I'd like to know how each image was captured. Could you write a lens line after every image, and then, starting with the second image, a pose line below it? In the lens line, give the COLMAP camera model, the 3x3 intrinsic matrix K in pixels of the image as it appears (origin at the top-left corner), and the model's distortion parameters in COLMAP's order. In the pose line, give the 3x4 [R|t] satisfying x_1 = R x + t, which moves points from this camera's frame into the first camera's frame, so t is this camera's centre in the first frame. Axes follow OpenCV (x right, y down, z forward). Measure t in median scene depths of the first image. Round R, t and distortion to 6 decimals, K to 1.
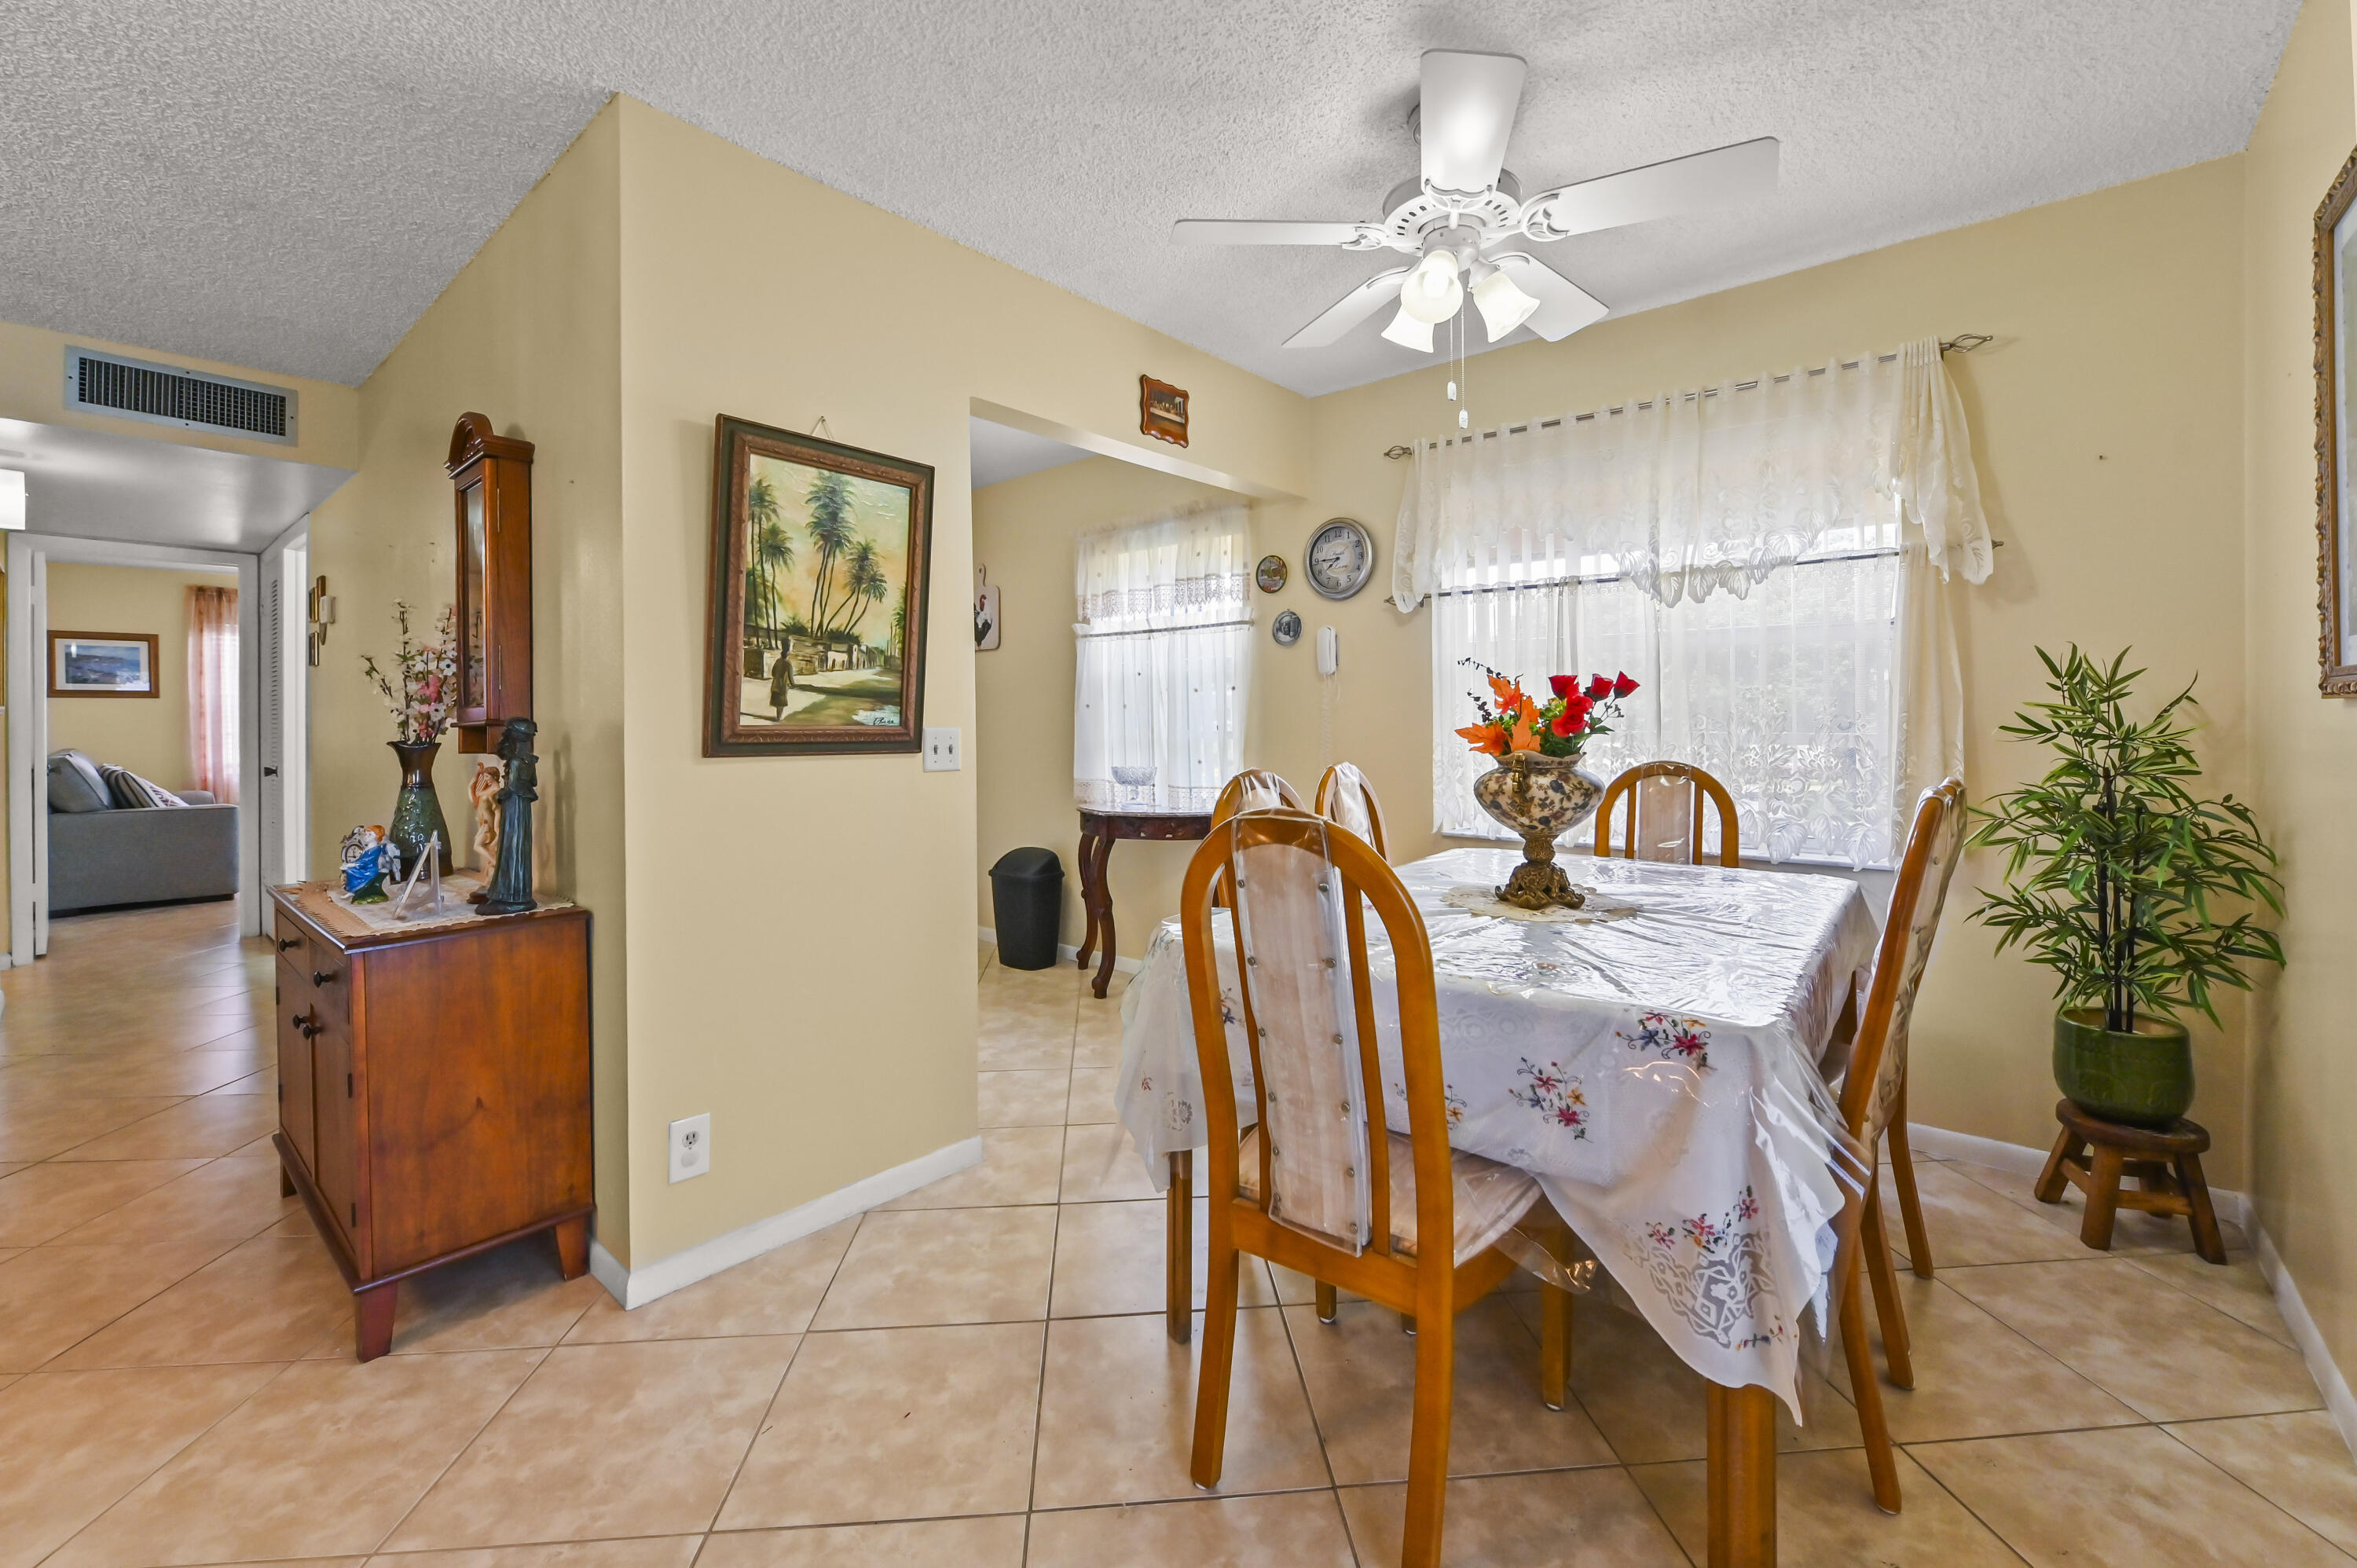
lens RADIAL K [[957.7, 0, 1185.2], [0, 957.7, 732.9], [0, 0, 1]] dist [-0.008026, -0.000133]
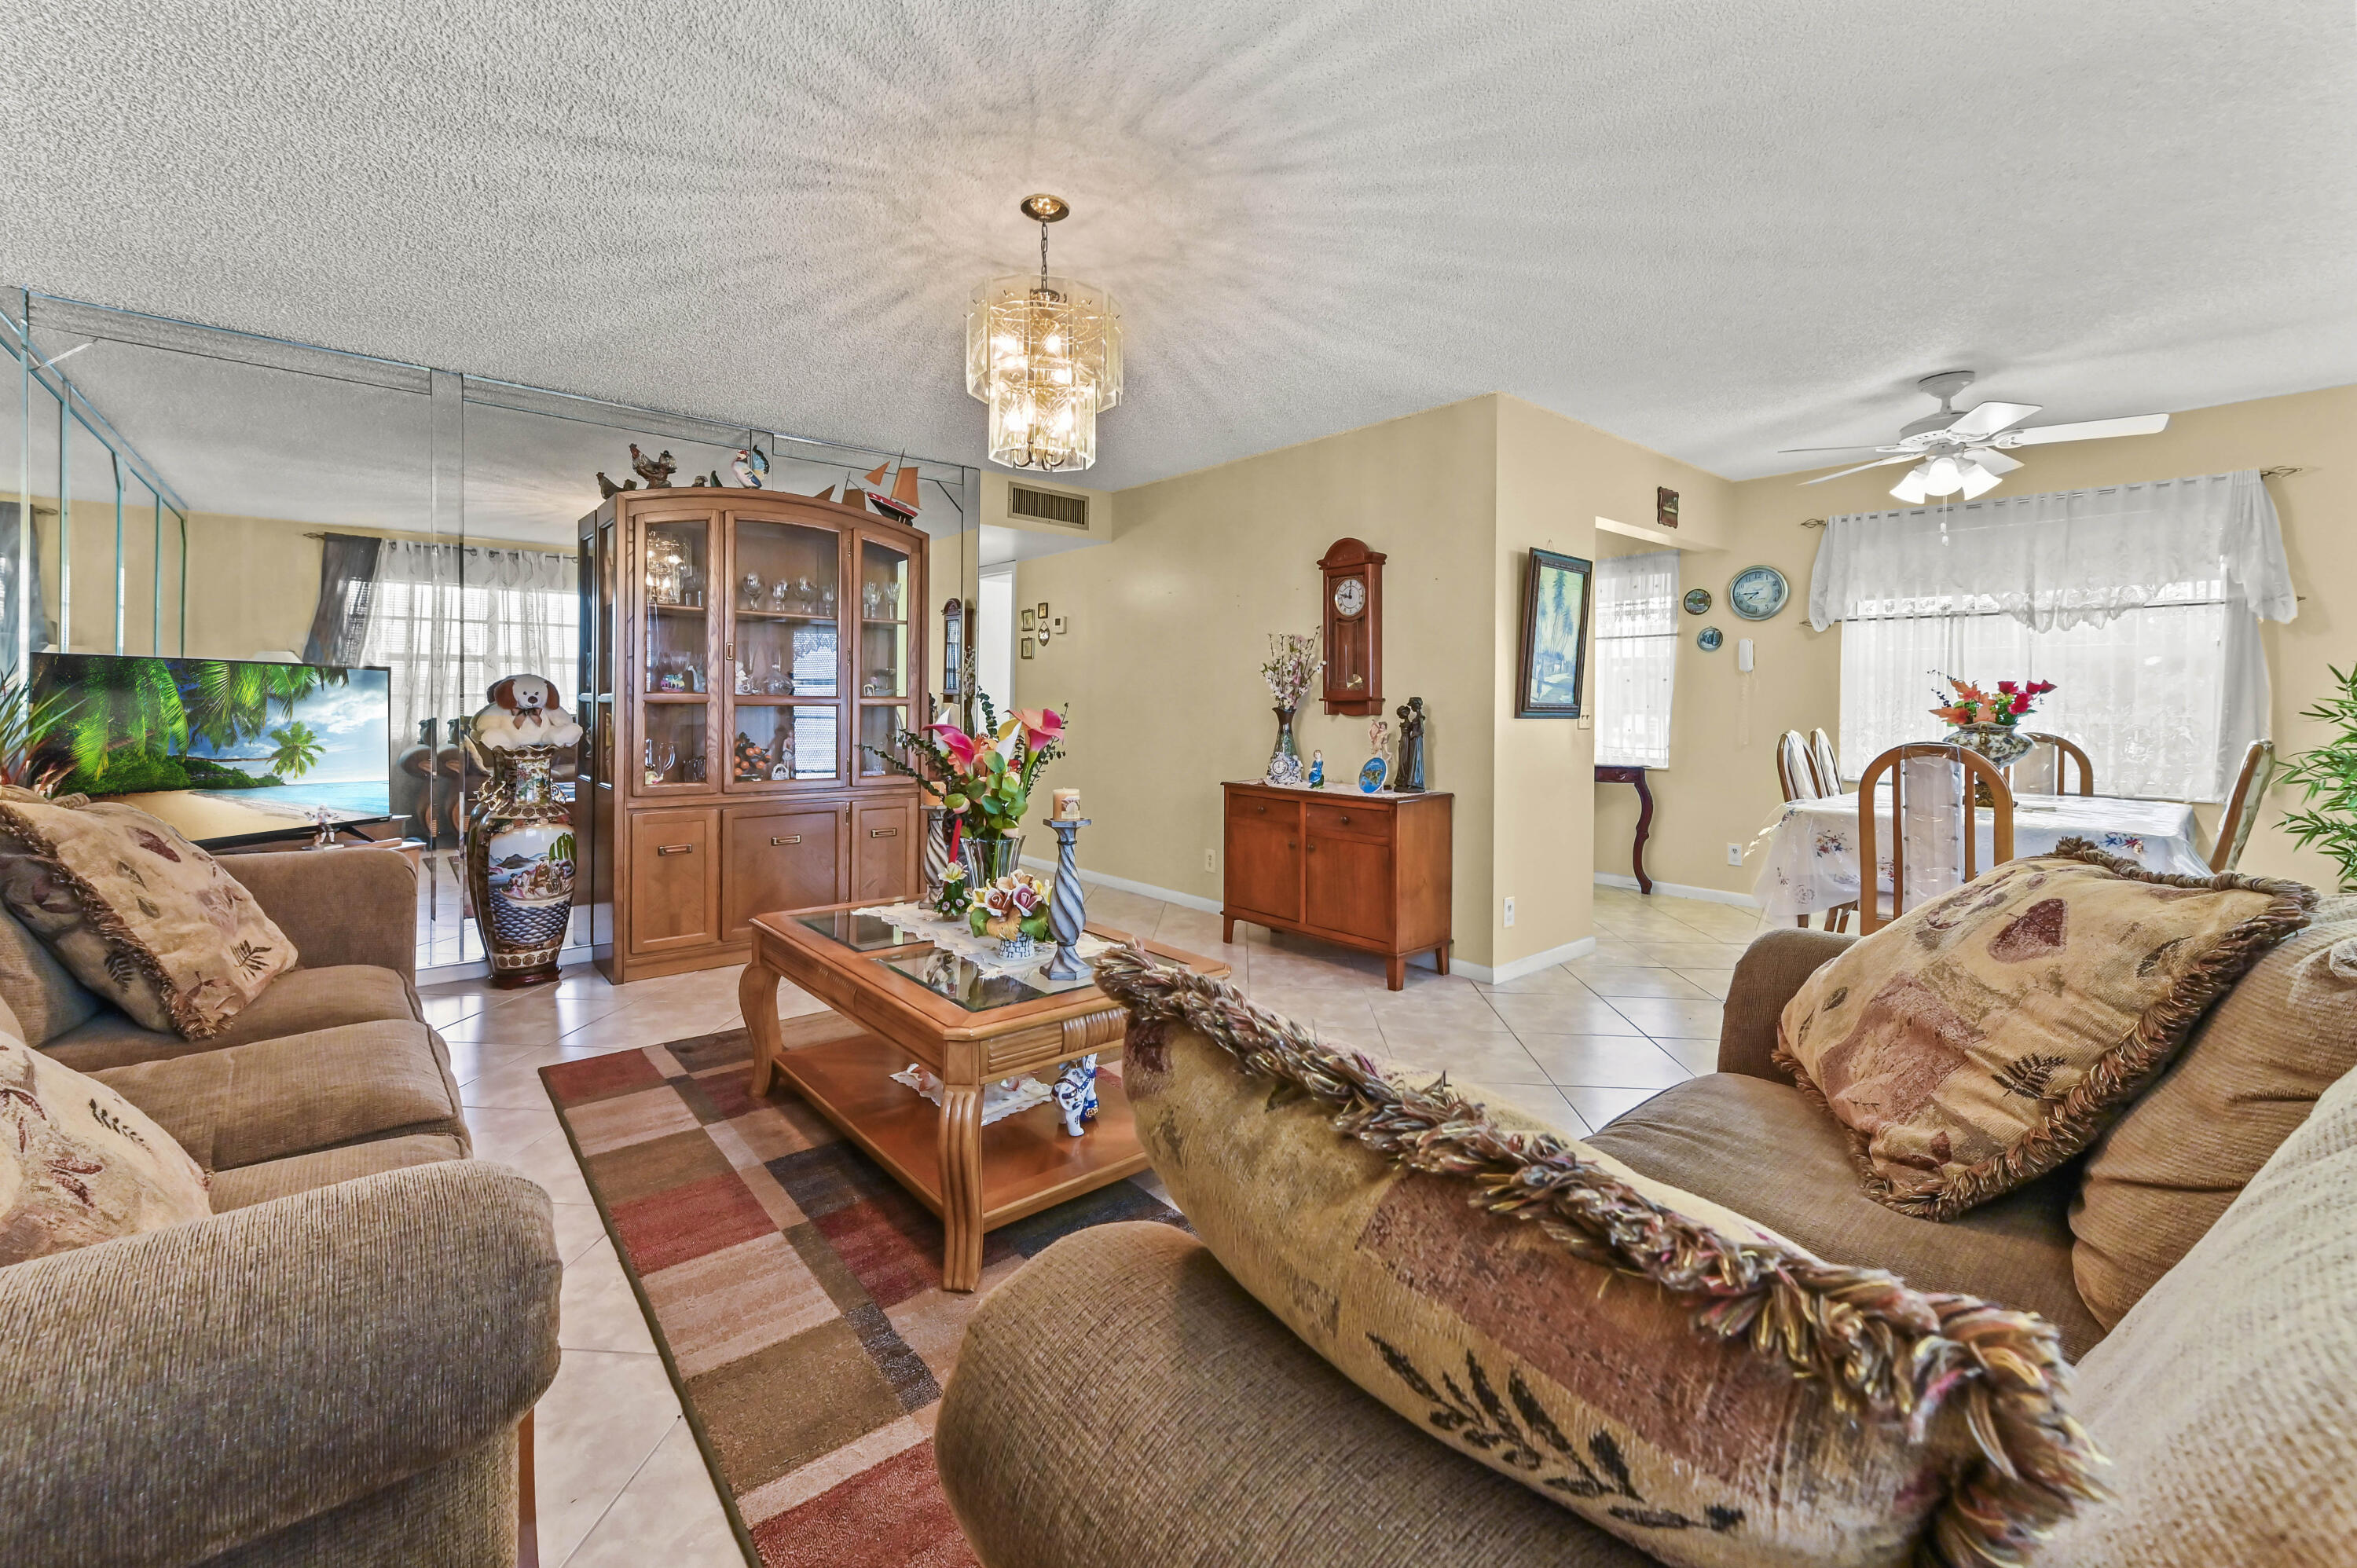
lens RADIAL K [[965.4, 0, 1129.9], [0, 965.4, 714.9], [0, 0, 1]] dist [0.000891, 0.003226]
pose [[0.985064, 0.014638, -0.171564, -0.771086], [-0.013574, 0.999881, 0.007374, 0.011585], [0.171652, -0.004935, 0.985145, -0.913687]]
